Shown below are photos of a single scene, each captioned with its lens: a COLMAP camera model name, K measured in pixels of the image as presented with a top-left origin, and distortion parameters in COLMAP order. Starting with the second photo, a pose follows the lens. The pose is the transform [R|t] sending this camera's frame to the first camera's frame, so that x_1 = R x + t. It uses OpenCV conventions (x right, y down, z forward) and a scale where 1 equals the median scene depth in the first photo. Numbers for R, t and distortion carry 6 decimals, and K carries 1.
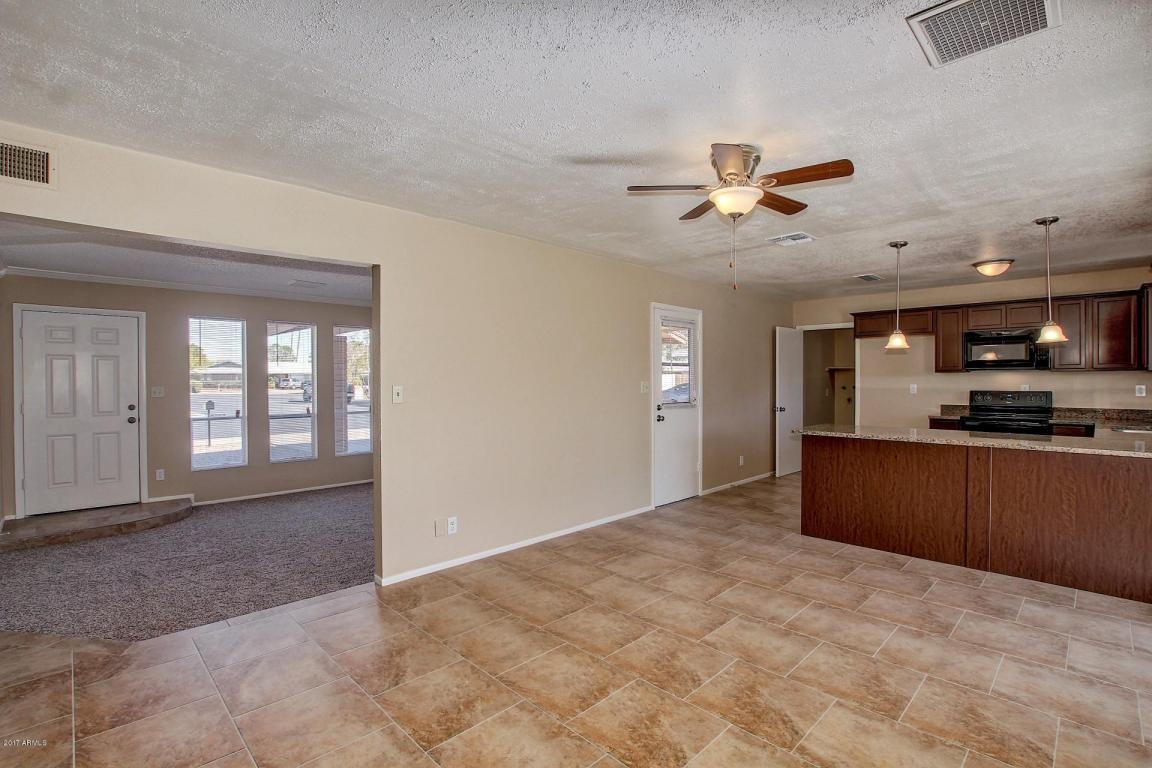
lens RADIAL K [[533.8, 0, 574.8], [0, 533.8, 385.2], [0, 0, 1]] dist [-0.036581, 0.006182]
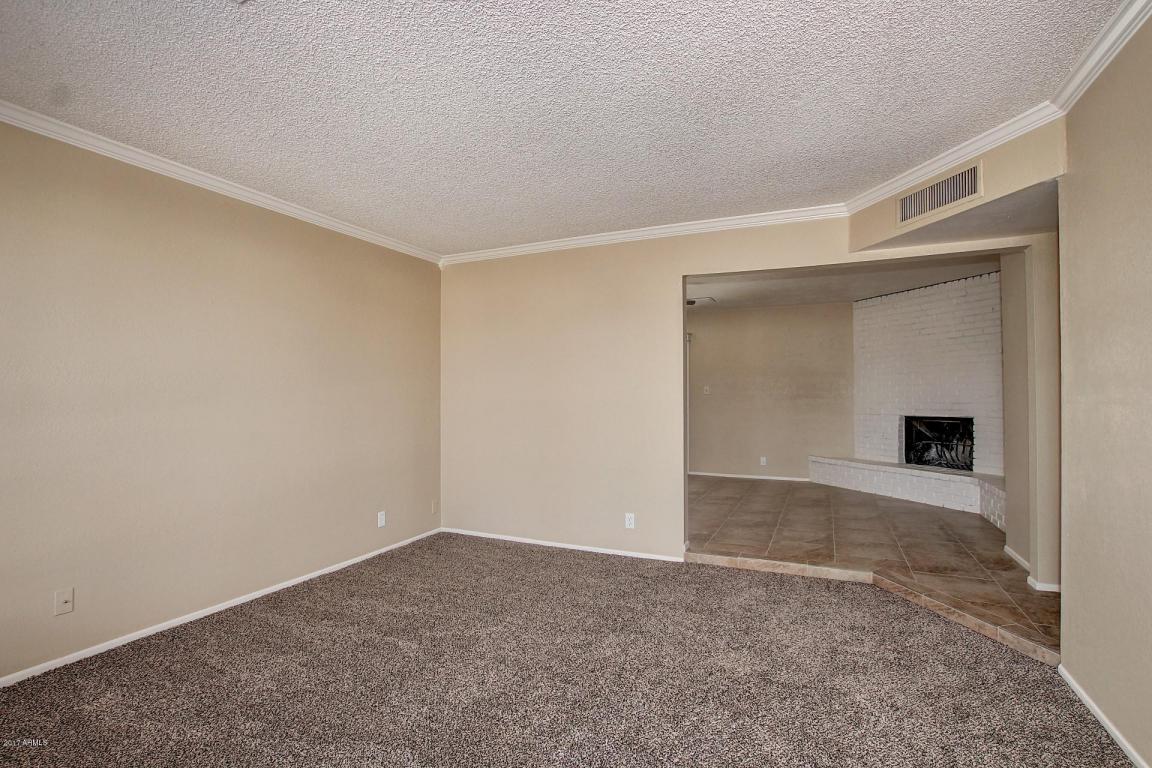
lens RADIAL K [[533.8, 0, 583.7], [0, 533.8, 388.0], [0, 0, 1]] dist [-0.036581, 0.006182]
pose [[-0.358492, 0.020105, 0.933316, -1.190602], [0.010941, 0.999790, -0.017334, 0.033223], [-0.933469, 0.003997, -0.358637, 1.396198]]
